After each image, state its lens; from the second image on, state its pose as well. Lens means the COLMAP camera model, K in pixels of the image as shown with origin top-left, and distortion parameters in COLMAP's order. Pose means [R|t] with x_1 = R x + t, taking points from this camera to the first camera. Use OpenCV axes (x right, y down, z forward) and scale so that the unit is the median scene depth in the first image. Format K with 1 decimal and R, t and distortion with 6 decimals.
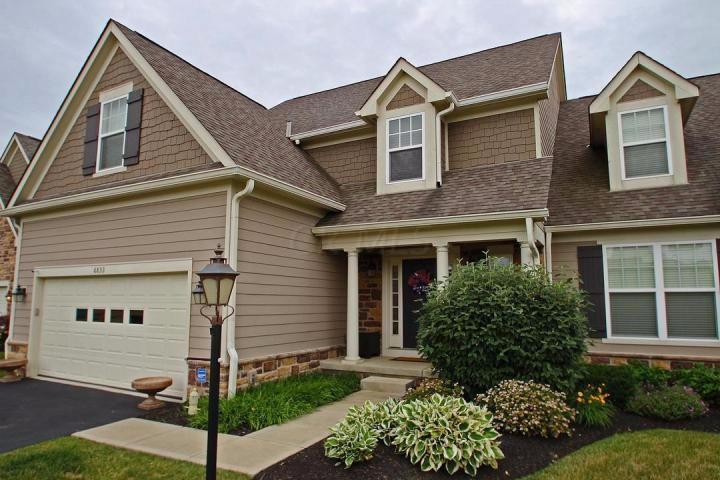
lens RADIAL K [[475.5, 0, 360.0], [0, 475.5, 240.0], [0, 0, 1]] dist [0.001669, -0.001098]
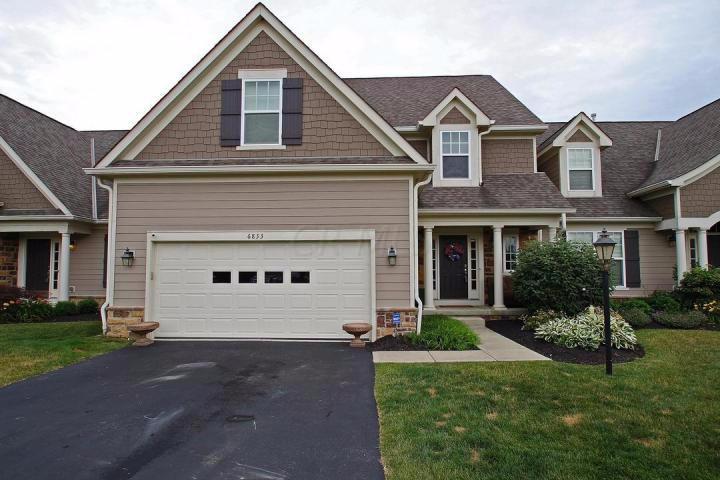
lens RADIAL K [[431.2, 0, 360.0], [0, 431.2, 240.0], [0, 0, 1]] dist [0.028626, 0.000016]
pose [[0.890842, 0.028106, 0.453444, -0.751344], [-0.053138, 0.997680, 0.042557, 0.015172], [-0.451195, -0.062007, 0.890268, -0.006379]]
